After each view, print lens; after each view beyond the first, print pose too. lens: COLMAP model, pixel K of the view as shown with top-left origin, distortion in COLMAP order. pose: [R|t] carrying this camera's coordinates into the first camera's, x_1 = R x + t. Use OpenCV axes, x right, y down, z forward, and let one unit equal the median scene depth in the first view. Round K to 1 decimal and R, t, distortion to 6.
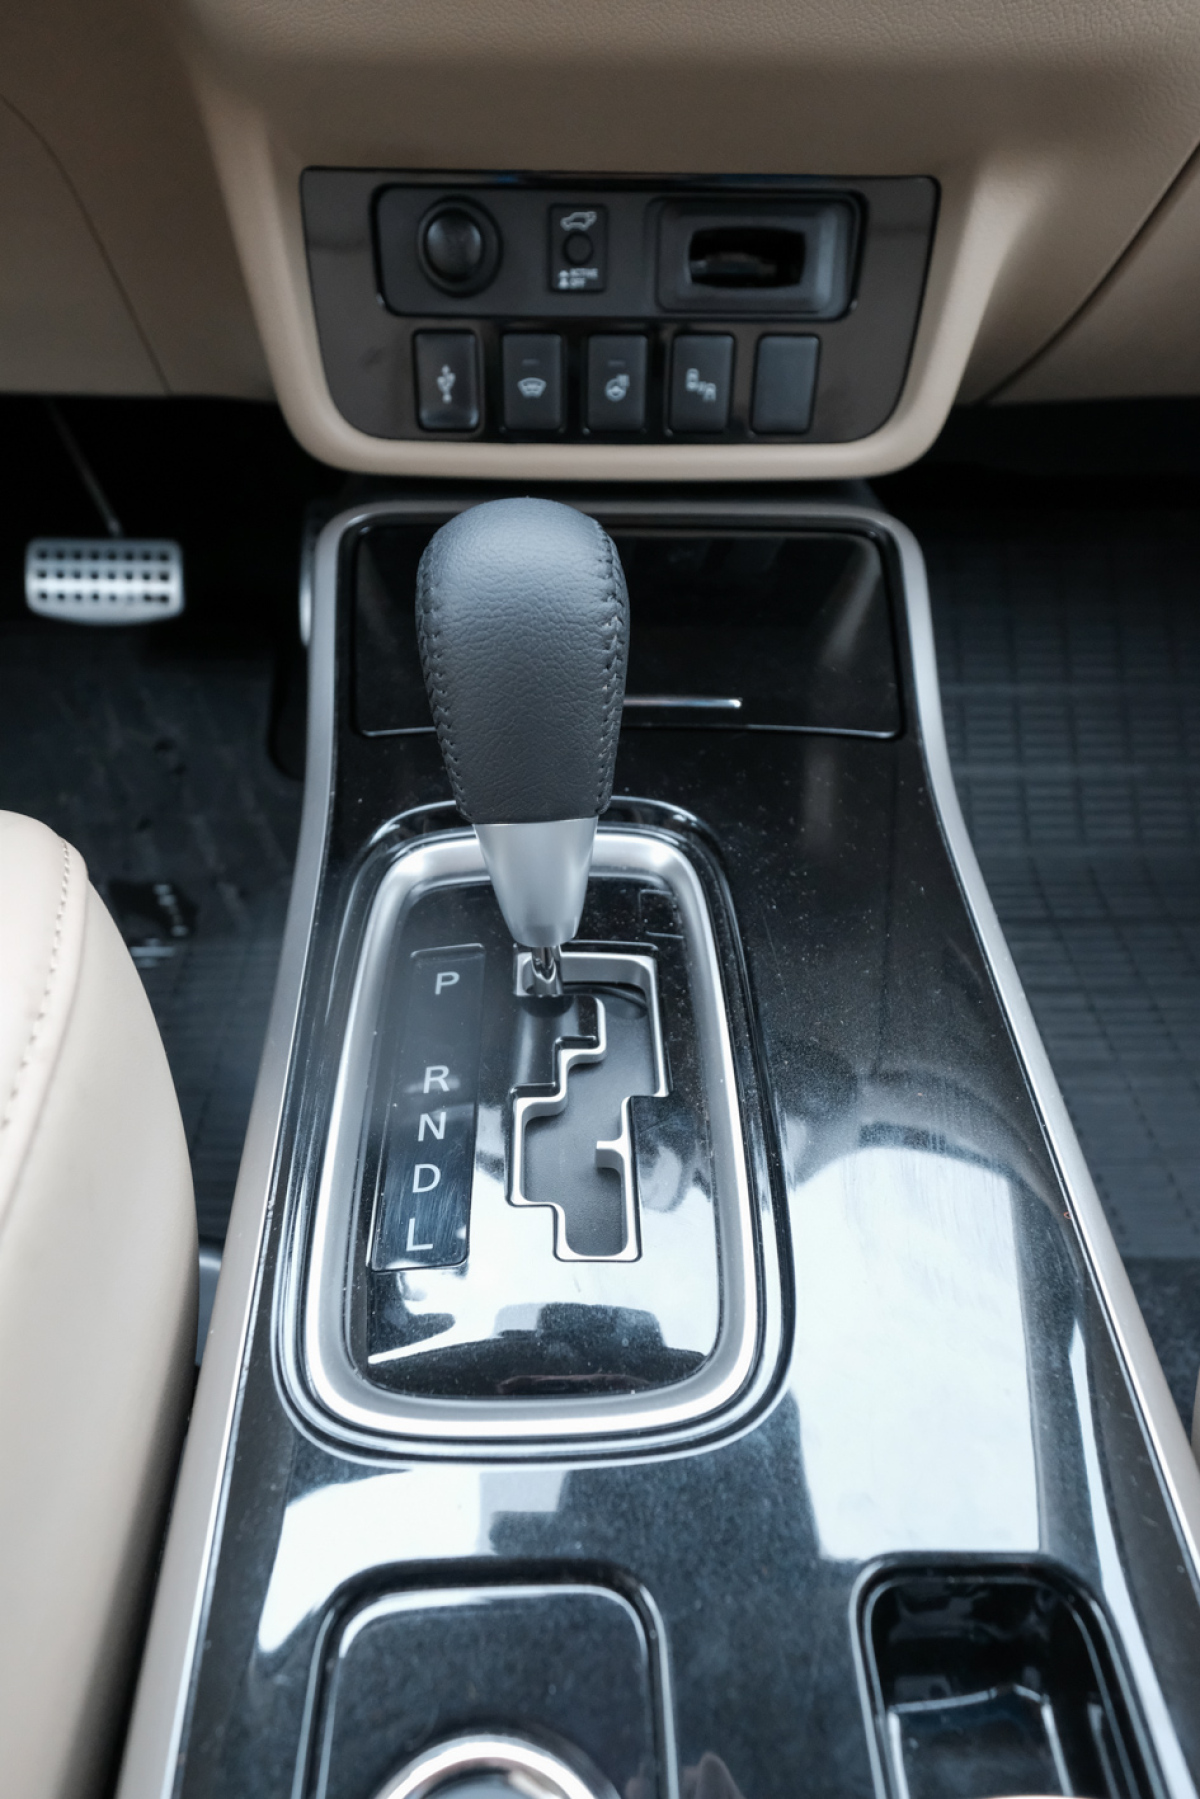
lens RADIAL K [[1046.7, 0, 590.9], [0, 1046.7, 903.9], [0, 0, 1]] dist [-0.004182, -0.002717]
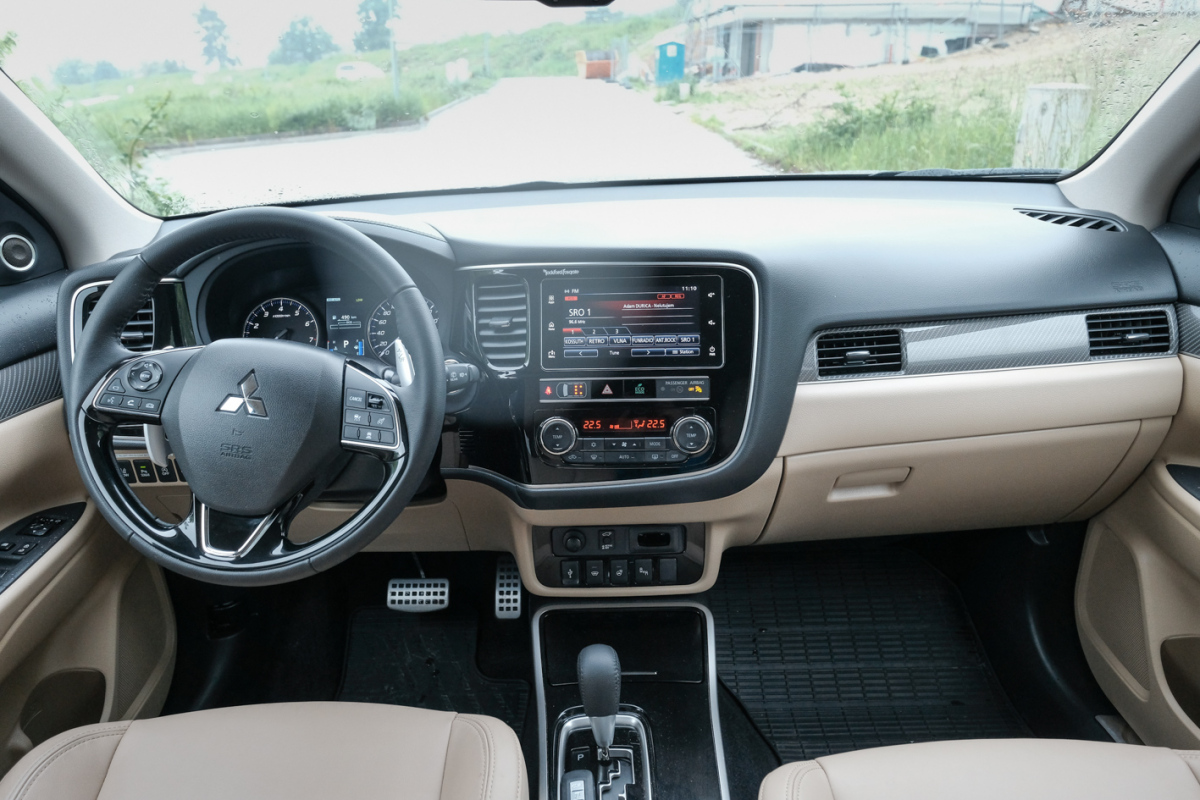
lens RADIAL K [[794.6, 0, 574.5], [0, 794.6, 399.7], [0, 0, 1]] dist [0.006408, 0.003038]
pose [[0.997997, -0.038210, -0.050417, 0.033607], [0.015868, 0.922701, -0.385189, -0.010341], [0.061238, 0.383618, 0.921459, -1.738120]]
